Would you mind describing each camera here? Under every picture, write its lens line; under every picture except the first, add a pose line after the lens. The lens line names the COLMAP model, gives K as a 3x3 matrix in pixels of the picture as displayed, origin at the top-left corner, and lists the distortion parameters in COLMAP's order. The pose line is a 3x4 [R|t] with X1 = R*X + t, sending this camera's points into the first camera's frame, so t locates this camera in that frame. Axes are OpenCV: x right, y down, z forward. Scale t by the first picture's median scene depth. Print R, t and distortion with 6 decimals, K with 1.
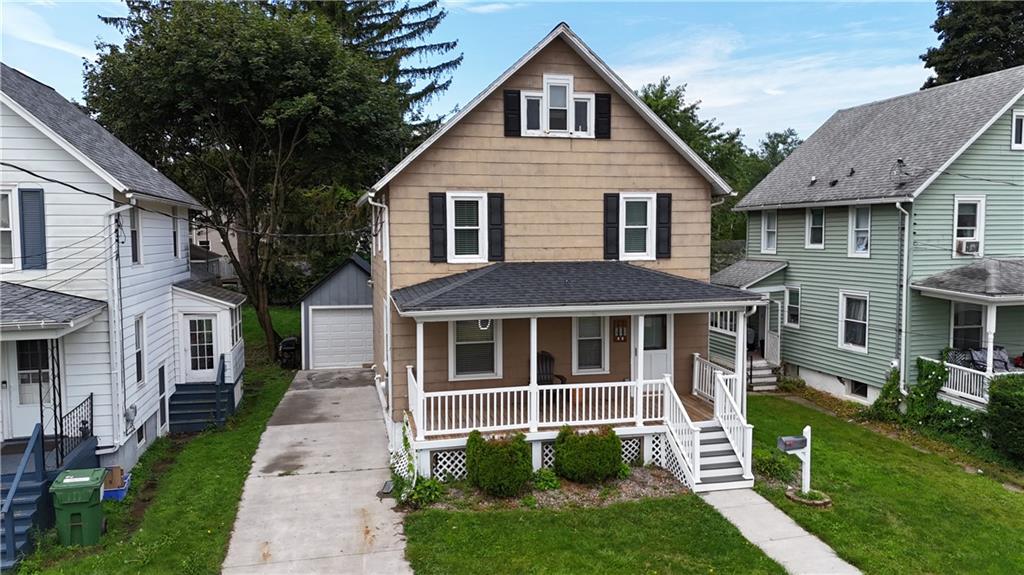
lens RADIAL K [[754.3, 0, 515.8], [0, 754.3, 286.7], [0, 0, 1]] dist [0.081576, -0.073546]
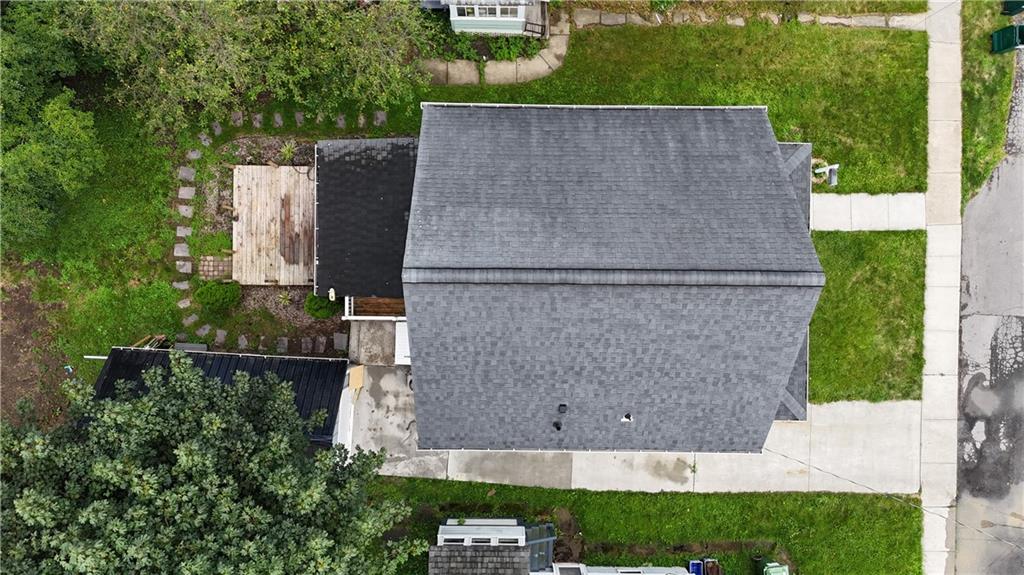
lens RADIAL K [[754.3, 0, 512.2], [0, 754.3, 288.4], [0, 0, 1]] dist [0.081576, -0.073546]
pose [[0.250054, -0.968204, 0.007426, -0.047048], [0.052497, 0.021216, 0.998396, -1.230911], [-0.966808, -0.249263, 0.056133, 1.264529]]
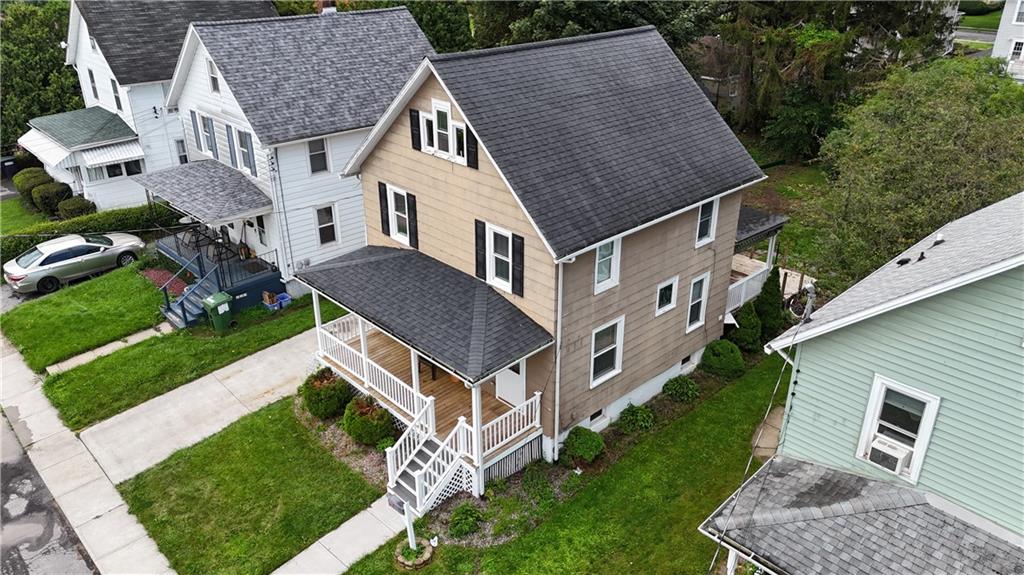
lens RADIAL K [[754.3, 0, 512.4], [0, 754.3, 287.6], [0, 0, 1]] dist [0.081576, -0.073546]
pose [[0.494745, 0.379927, -0.781590, 1.008487], [-0.063460, 0.912767, 0.403522, -0.467629], [0.866718, -0.150041, 0.475697, 0.545621]]
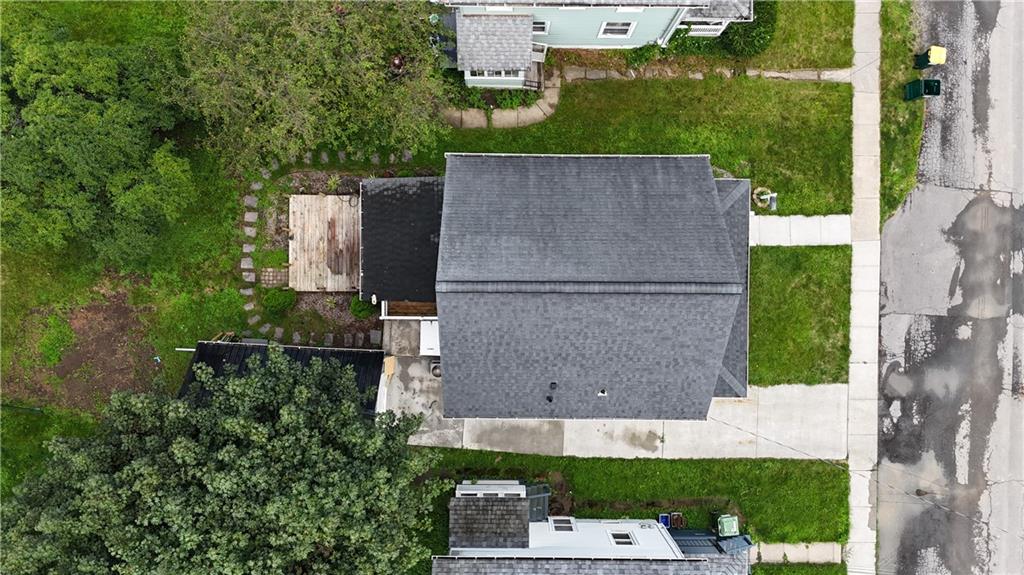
lens RADIAL K [[754.3, 0, 512.8], [0, 754.3, 289.6], [0, 0, 1]] dist [0.081576, -0.073546]
pose [[0.247262, -0.968935, 0.005179, -0.037967], [0.053004, 0.018863, 0.998416, -1.559034], [-0.967498, -0.246596, 0.056022, 1.252836]]
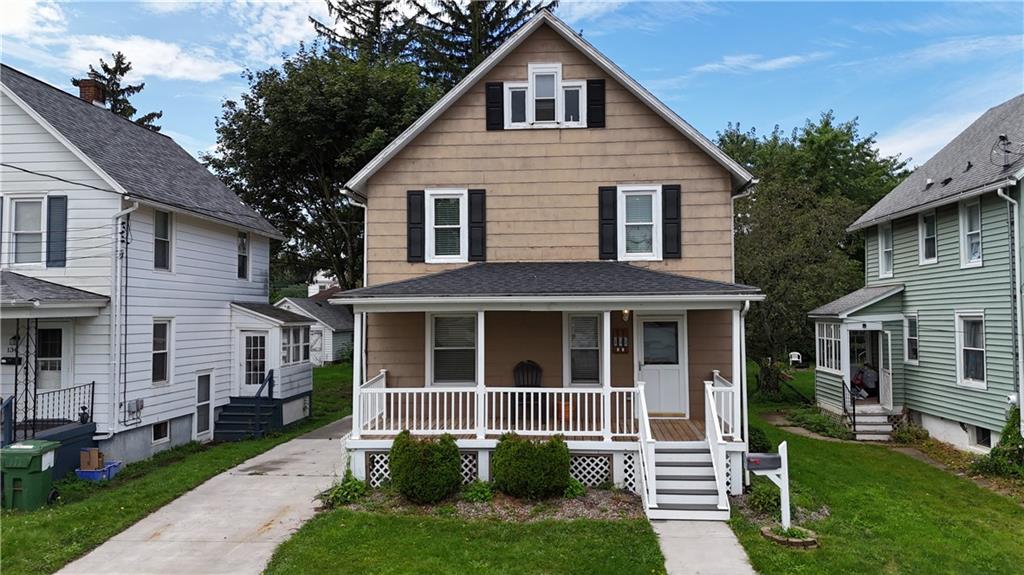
lens RADIAL K [[754.3, 0, 514.4], [0, 754.3, 287.1], [0, 0, 1]] dist [0.081576, -0.073546]
pose [[0.951806, -0.011985, -0.306466, 0.301853], [-0.021243, 0.994260, -0.104857, 0.094462], [0.305963, 0.106314, 0.946089, 0.128718]]
